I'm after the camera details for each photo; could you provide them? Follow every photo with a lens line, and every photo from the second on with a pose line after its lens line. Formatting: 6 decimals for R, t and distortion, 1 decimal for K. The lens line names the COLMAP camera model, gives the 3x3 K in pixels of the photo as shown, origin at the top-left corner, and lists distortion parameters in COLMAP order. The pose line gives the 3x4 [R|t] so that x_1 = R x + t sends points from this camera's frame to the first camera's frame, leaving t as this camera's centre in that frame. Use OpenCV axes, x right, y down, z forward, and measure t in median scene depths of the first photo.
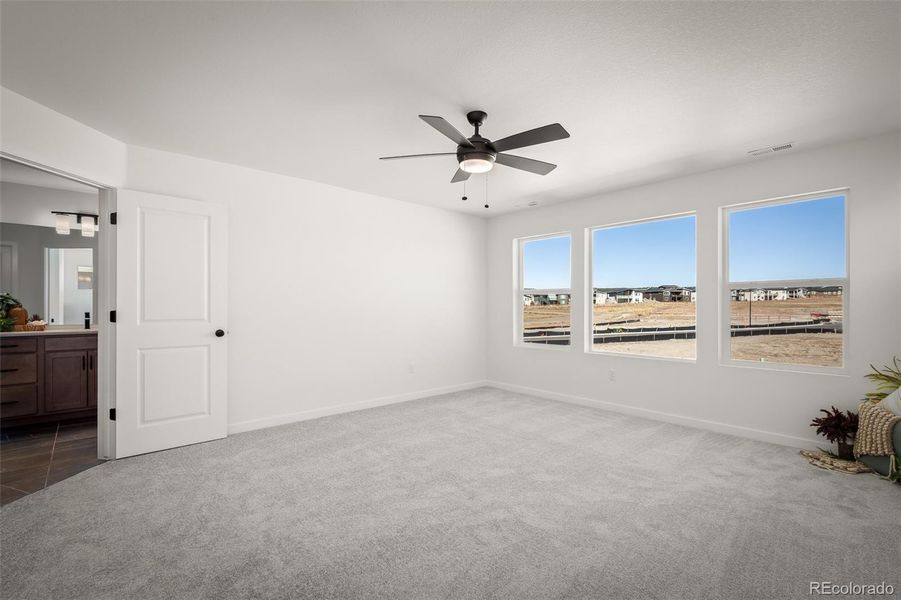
lens RADIAL K [[410.5, 0, 448.0], [0, 410.5, 303.6], [0, 0, 1]] dist [-0.007611, -0.000442]
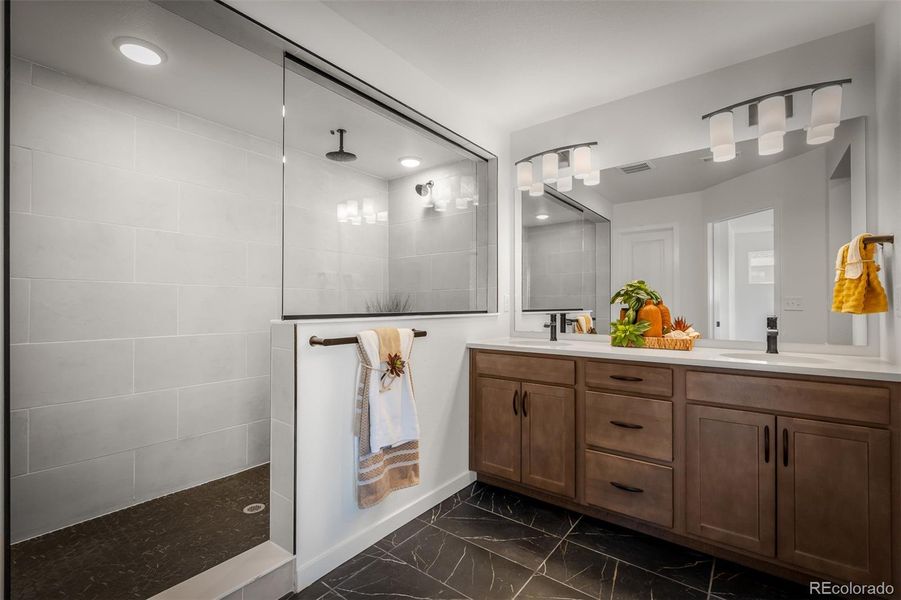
lens RADIAL K [[396.8, 0, 450.5], [0, 396.8, 300.0], [0, 0, 1]] dist [-0.001800, -0.000009]
pose [[0.183503, -0.006614, -0.982997, -0.565950], [0.002693, 0.999977, -0.006226, 0.005110], [0.983015, -0.001504, 0.183517, 0.622365]]
